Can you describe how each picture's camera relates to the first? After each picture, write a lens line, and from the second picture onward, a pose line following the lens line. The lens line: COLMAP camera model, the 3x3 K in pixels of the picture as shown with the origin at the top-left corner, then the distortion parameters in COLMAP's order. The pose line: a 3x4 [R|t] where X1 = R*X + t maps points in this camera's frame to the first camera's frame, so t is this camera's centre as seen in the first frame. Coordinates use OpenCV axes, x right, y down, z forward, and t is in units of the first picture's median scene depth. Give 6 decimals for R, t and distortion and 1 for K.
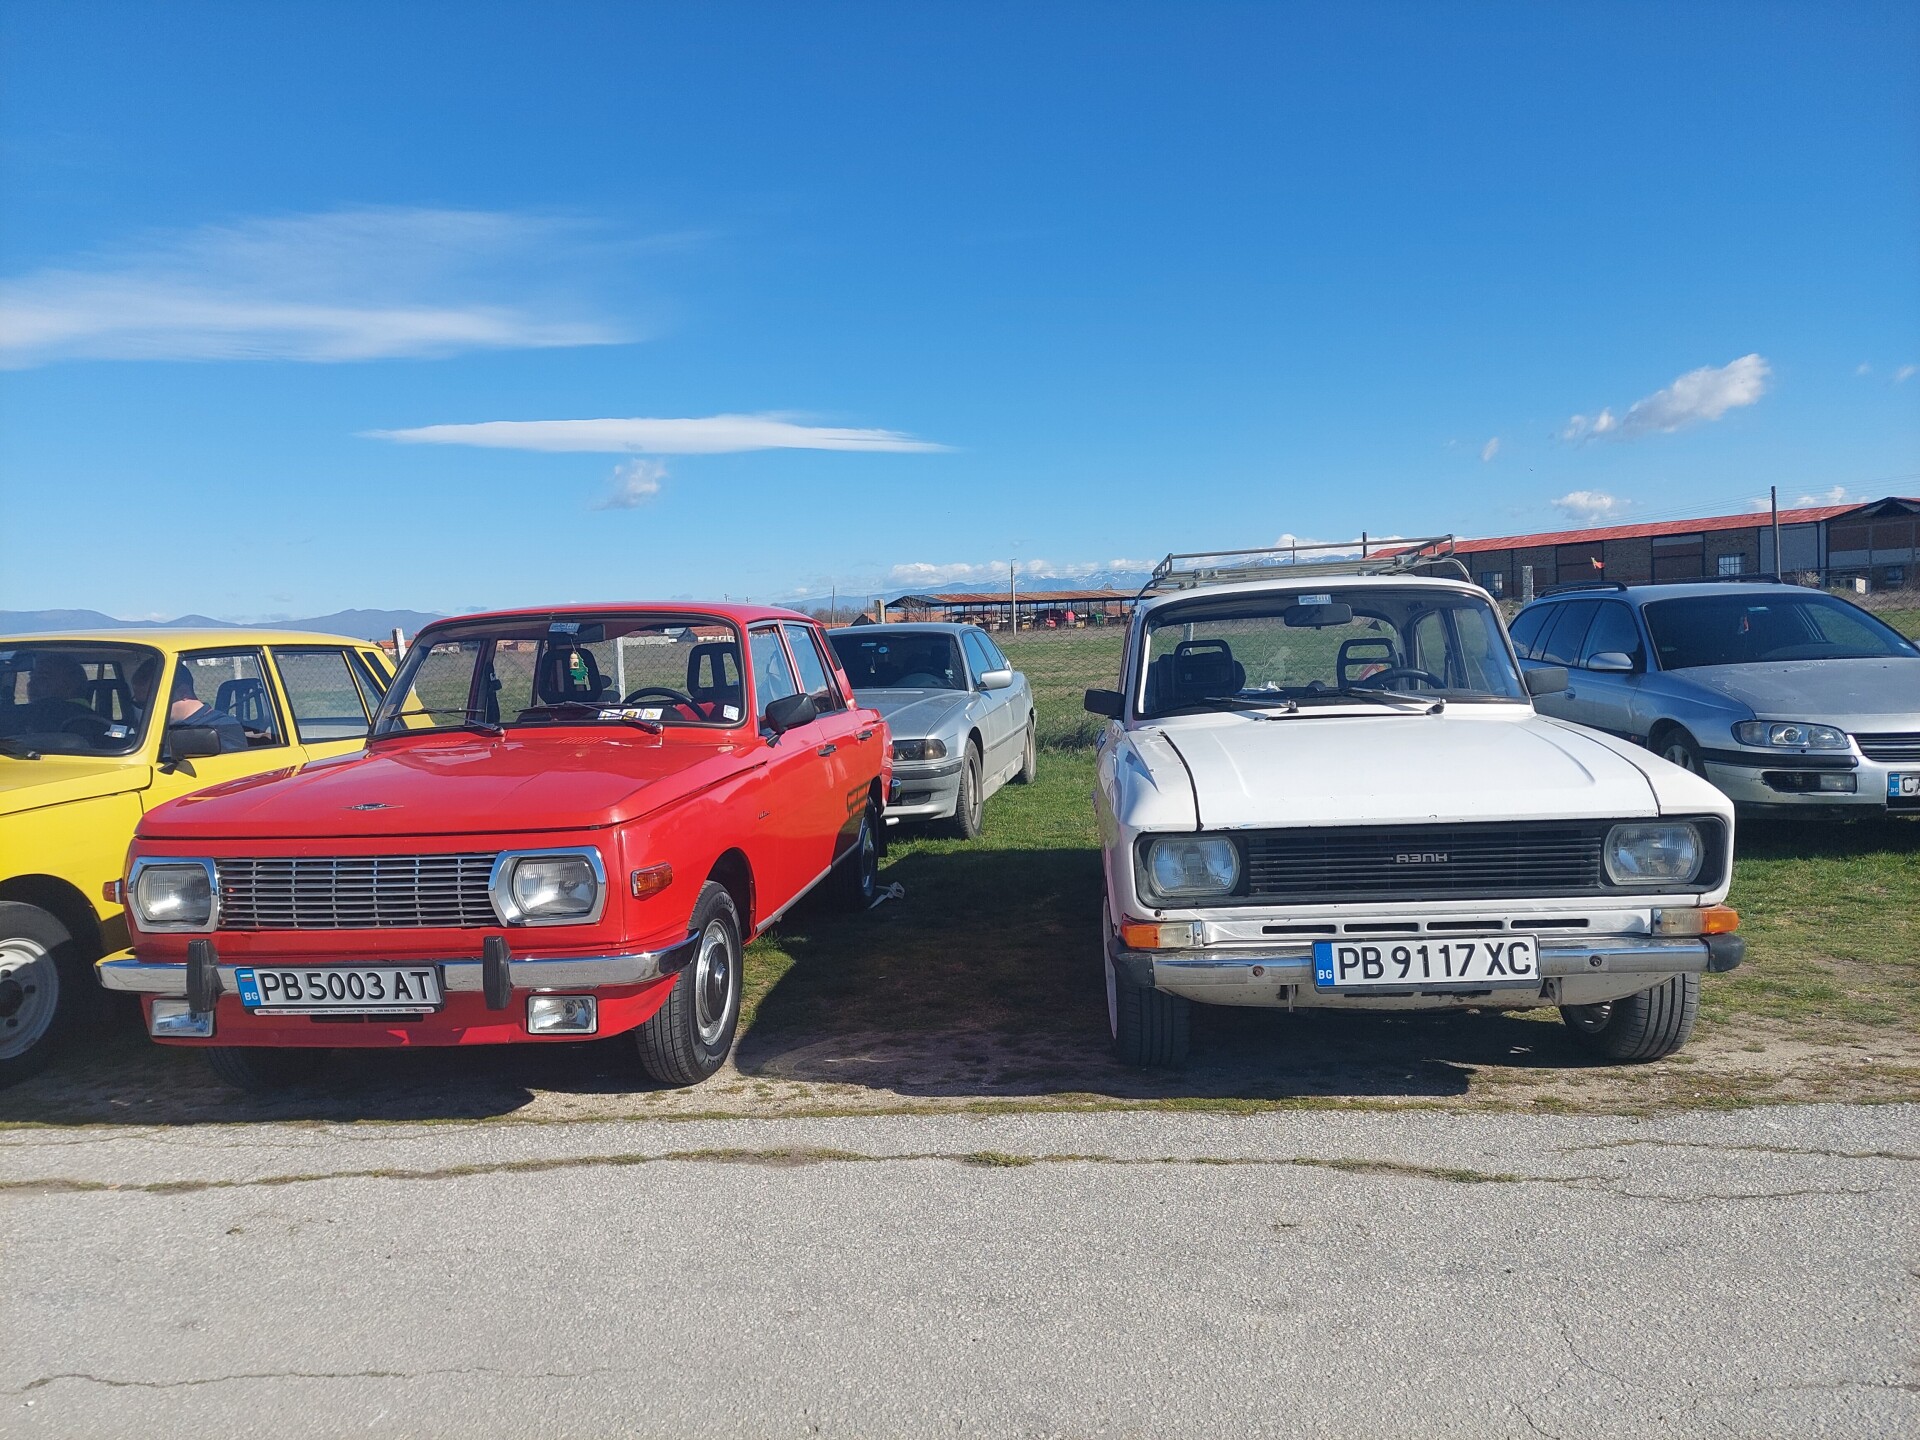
lens RADIAL K [[1441.6, 0, 960.0], [0, 1441.6, 720.0], [0, 0, 1]] dist [-0.004513, -0.008303]
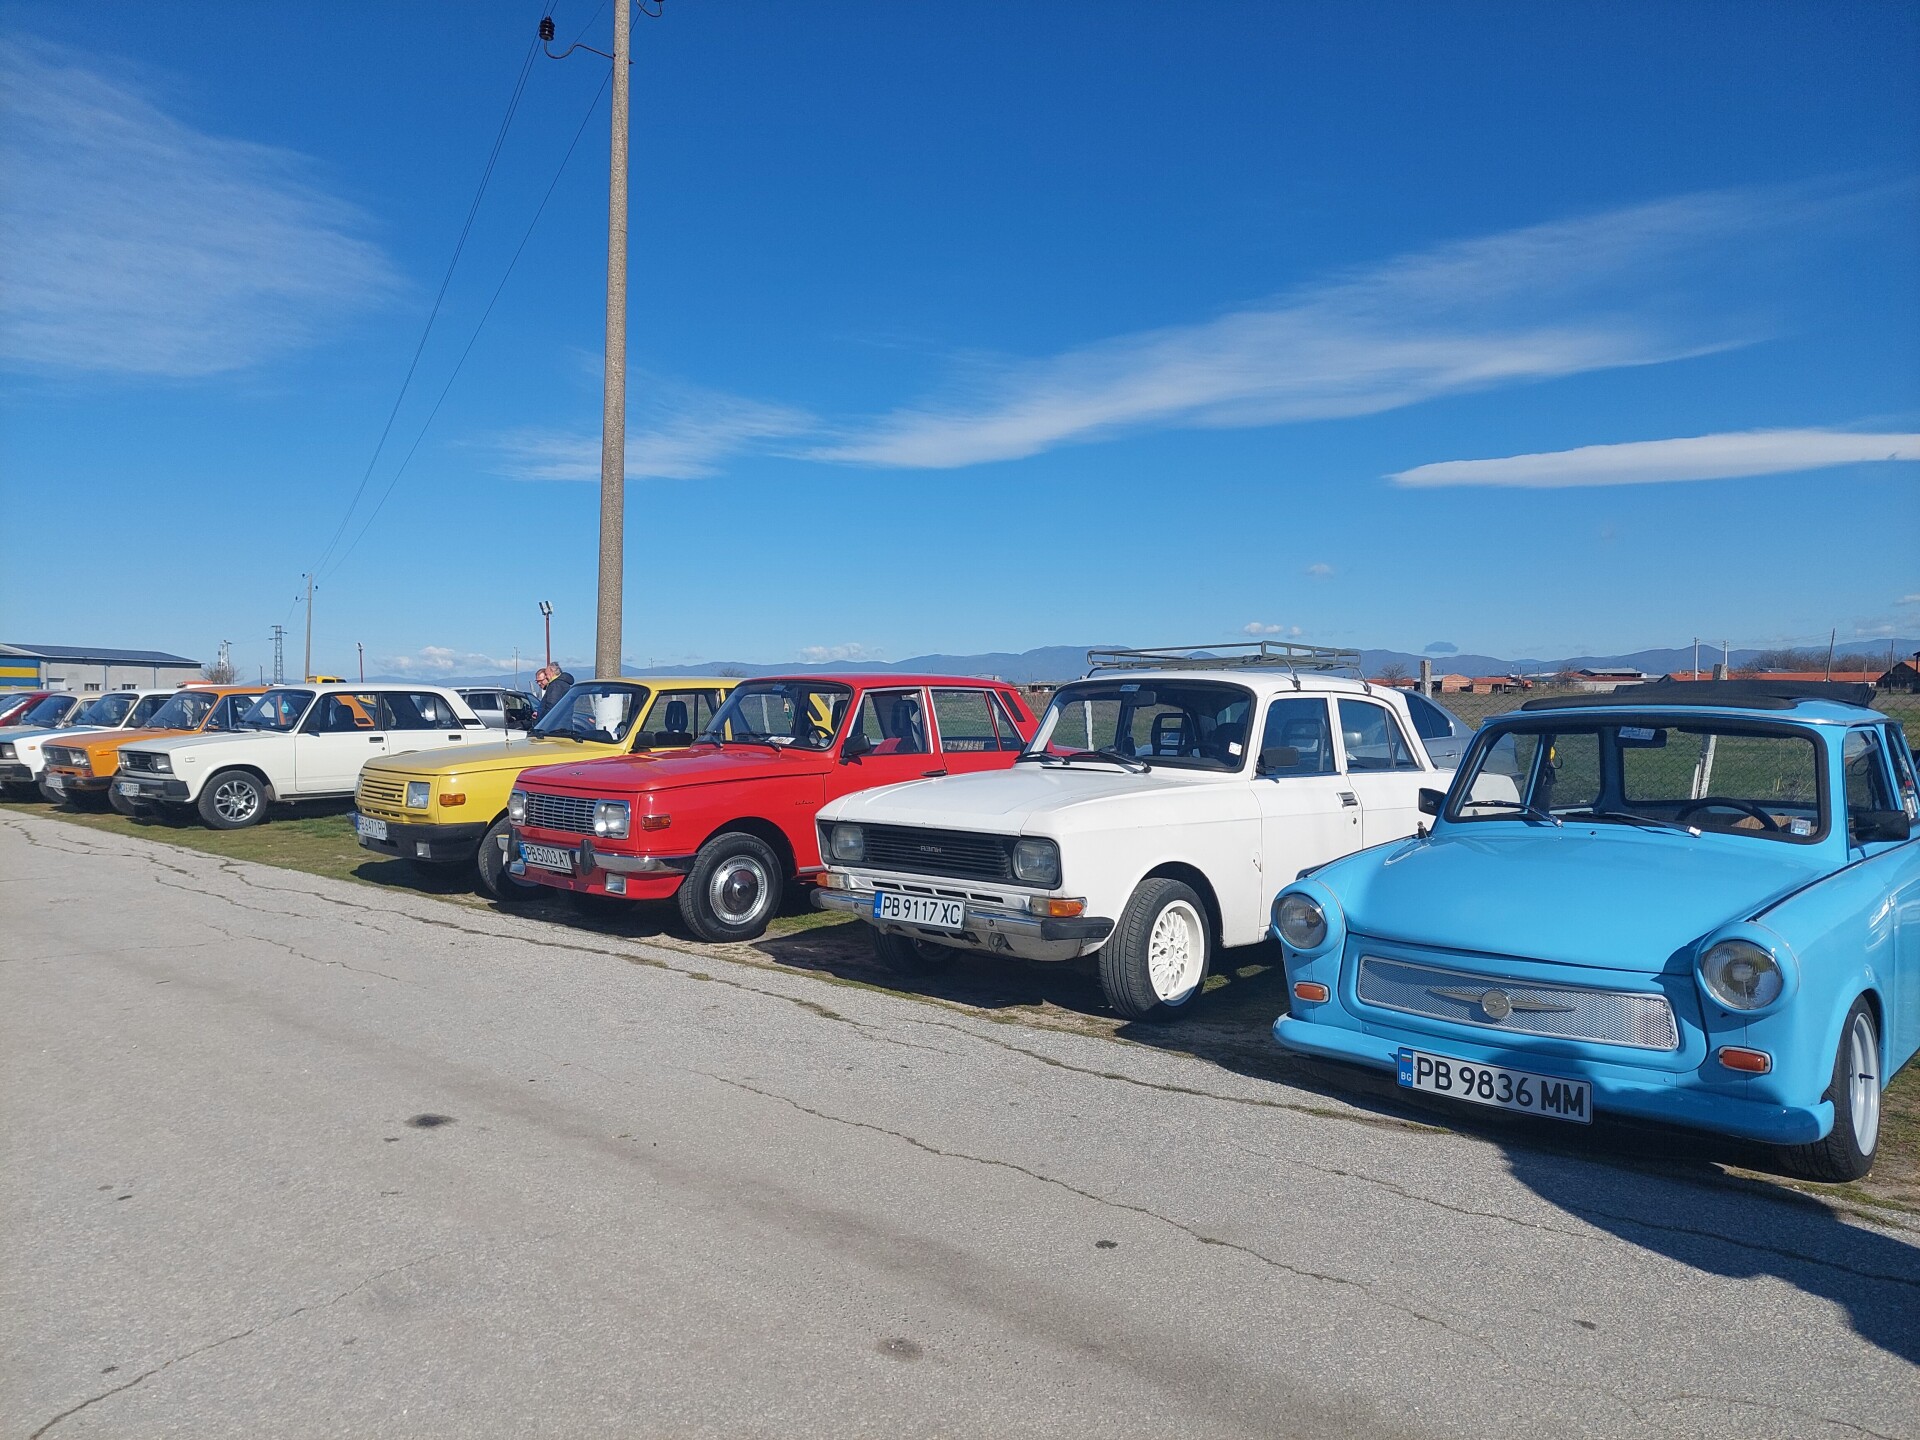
lens RADIAL K [[1441.6, 0, 960.0], [0, 1441.6, 720.0], [0, 0, 1]] dist [-0.004513, -0.008303]
pose [[0.781541, 0.051099, -0.621757, 1.360582], [-0.064512, 0.997916, 0.000923, -0.057913], [0.620509, 0.039390, 0.783209, -0.294898]]
